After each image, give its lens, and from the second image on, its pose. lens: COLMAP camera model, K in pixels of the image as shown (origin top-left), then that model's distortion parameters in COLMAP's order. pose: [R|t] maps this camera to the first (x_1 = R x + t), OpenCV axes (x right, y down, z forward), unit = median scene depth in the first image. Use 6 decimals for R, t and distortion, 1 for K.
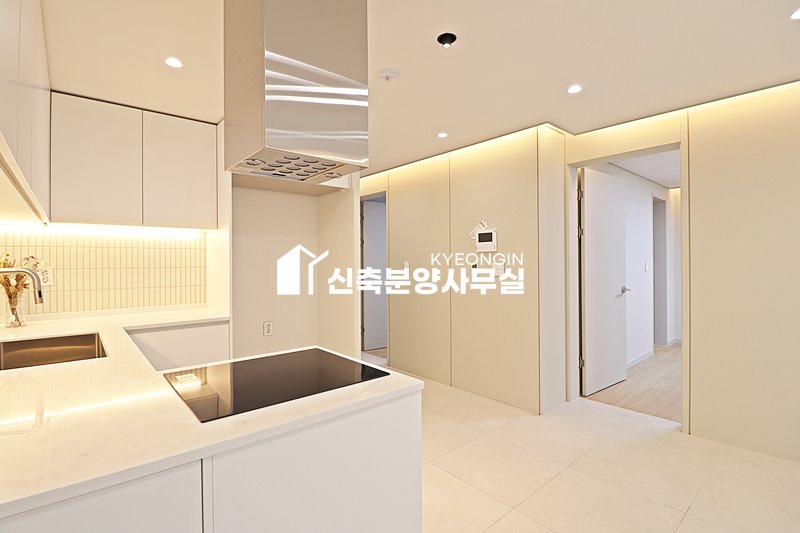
lens RADIAL K [[380.3, 0, 399.8], [0, 380.3, 258.8], [0, 0, 1]] dist [0.000829, -0.017521]
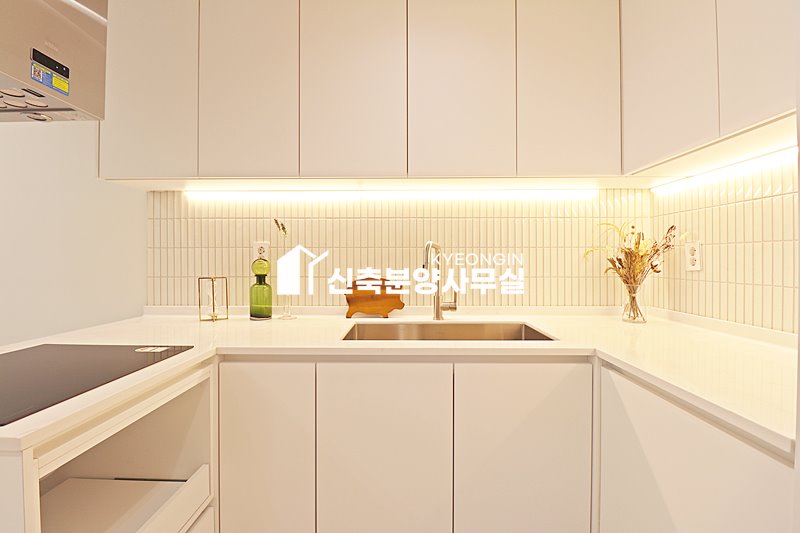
lens RADIAL K [[370.6, 0, 399.2], [0, 370.6, 260.8], [0, 0, 1]] dist [0.003145, -0.016037]
pose [[-0.670347, 0.034341, -0.741253, -0.135561], [0.018081, 0.999388, 0.029948, 0.025013], [0.741828, 0.006673, -0.670557, 0.837491]]
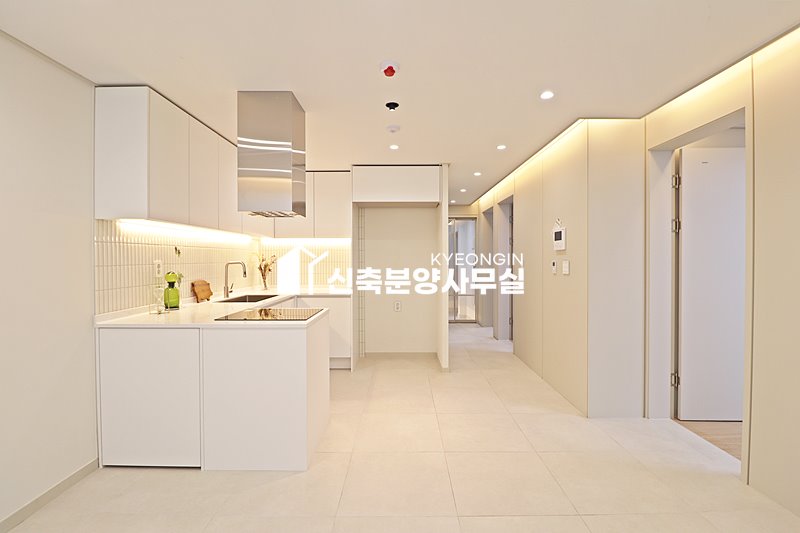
lens RADIAL K [[370.6, 0, 399.2], [0, 370.6, 260.8], [0, 0, 1]] dist [0.003145, -0.016037]
pose [[0.753910, 0.009216, -0.656913, 0.614557], [0.000594, 0.999892, 0.014709, -0.005276], [0.656978, -0.011480, 0.753823, -0.028744]]
